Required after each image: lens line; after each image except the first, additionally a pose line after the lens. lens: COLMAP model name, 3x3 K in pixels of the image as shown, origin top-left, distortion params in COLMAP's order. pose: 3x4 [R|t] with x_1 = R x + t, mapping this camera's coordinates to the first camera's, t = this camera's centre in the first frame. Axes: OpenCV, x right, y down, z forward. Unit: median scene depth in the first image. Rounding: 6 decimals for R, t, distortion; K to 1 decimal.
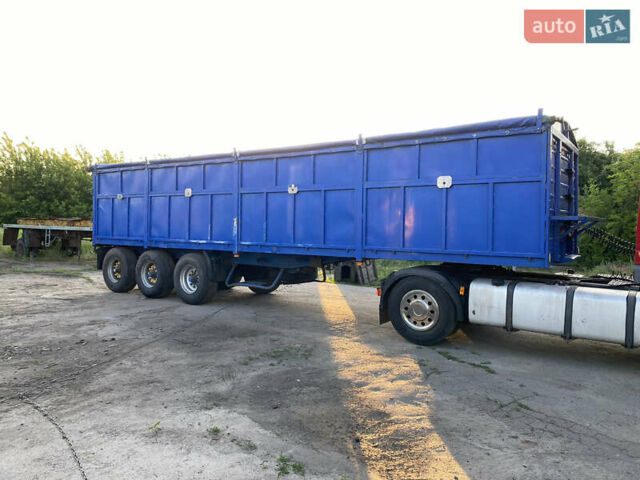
lens RADIAL K [[499.5, 0, 315.5], [0, 499.5, 237.7], [0, 0, 1]] dist [0.036592, -0.054961]
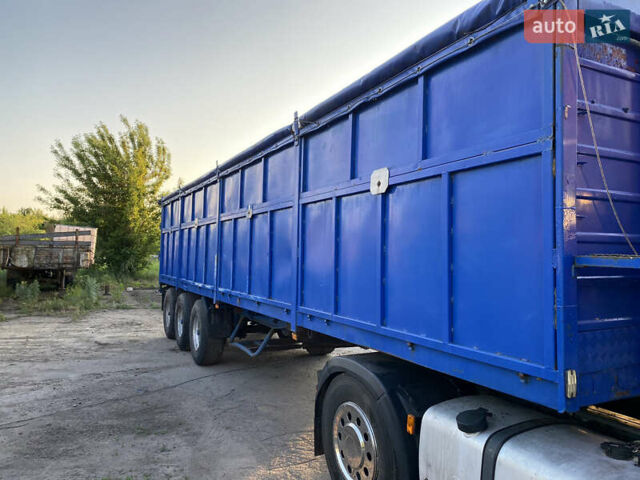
lens RADIAL K [[499.5, 0, 319.6], [0, 499.5, 242.0], [0, 0, 1]] dist [0.036592, -0.054961]
pose [[0.884307, -0.013145, -0.466722, 0.373529], [-0.012766, 0.998549, -0.052312, -0.025648], [0.466732, 0.052218, 0.882856, 0.492478]]
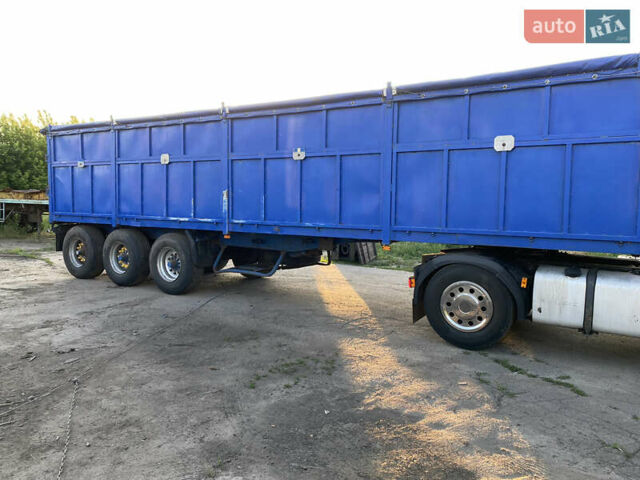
lens RADIAL K [[499.5, 0, 321.3], [0, 499.5, 240.3], [0, 0, 1]] dist [0.036592, -0.054961]
pose [[0.998186, -0.007827, 0.059703, -0.063083], [0.004074, 0.998023, 0.062719, -0.010009], [-0.060076, -0.062362, 0.996244, 0.206404]]
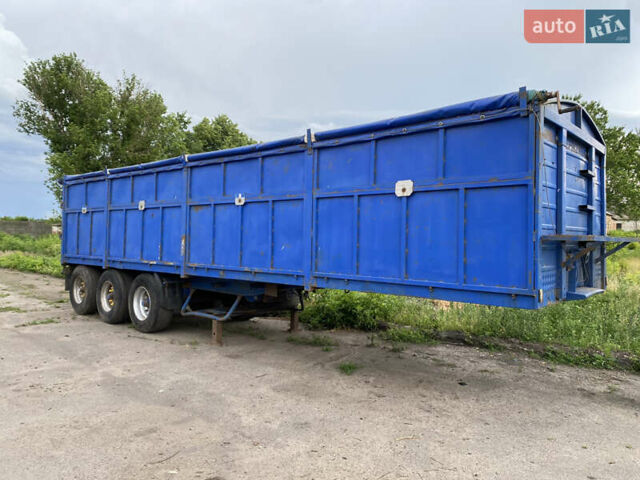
lens RADIAL K [[499.5, 0, 322.8], [0, 499.5, 238.8], [0, 0, 1]] dist [0.036592, -0.054961]
pose [[0.994442, 0.000852, -0.105286, 0.189050], [-0.003278, 0.999733, -0.022872, -0.016668], [0.105238, 0.023090, 0.994179, 0.221142]]
